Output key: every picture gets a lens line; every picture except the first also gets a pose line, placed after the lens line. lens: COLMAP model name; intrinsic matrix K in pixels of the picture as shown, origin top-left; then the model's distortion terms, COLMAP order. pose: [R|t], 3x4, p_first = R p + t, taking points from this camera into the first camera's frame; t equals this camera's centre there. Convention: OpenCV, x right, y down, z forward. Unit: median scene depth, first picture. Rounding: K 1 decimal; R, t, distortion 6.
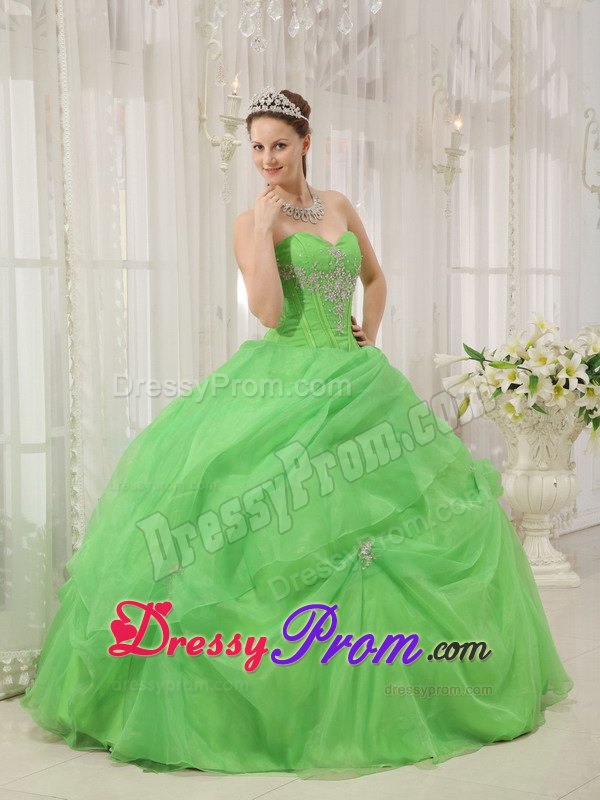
lens RADIAL K [[1585.5, 0, 297.4], [0, 1585.5, 393.7], [0, 0, 1]] dist [0.133522, 0.000000]
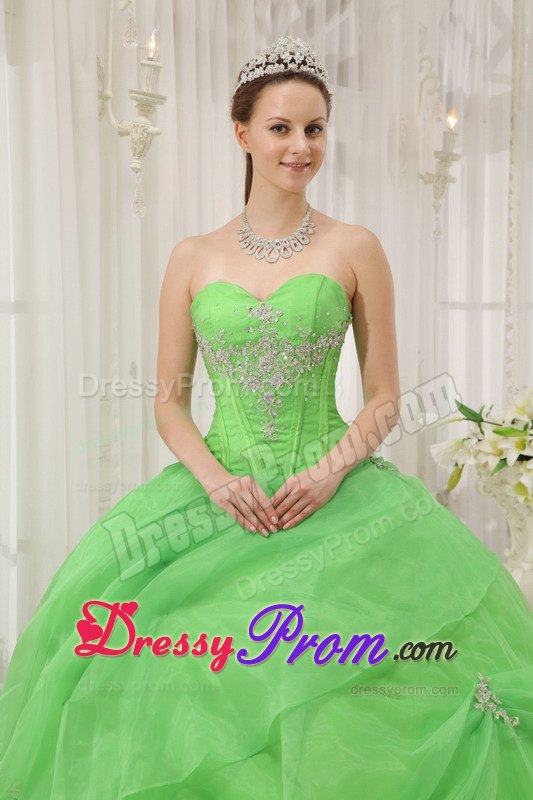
lens RADIAL K [[1256.1, 0, 270.9], [0, 1256.1, 404.8], [0, 0, 1]] dist [0.155595, 0.000000]
pose [[0.999972, 0.005549, 0.004950, 0.009111], [-0.005651, 0.999766, 0.020899, -0.041678], [-0.004833, -0.020926, 0.999769, 0.371197]]
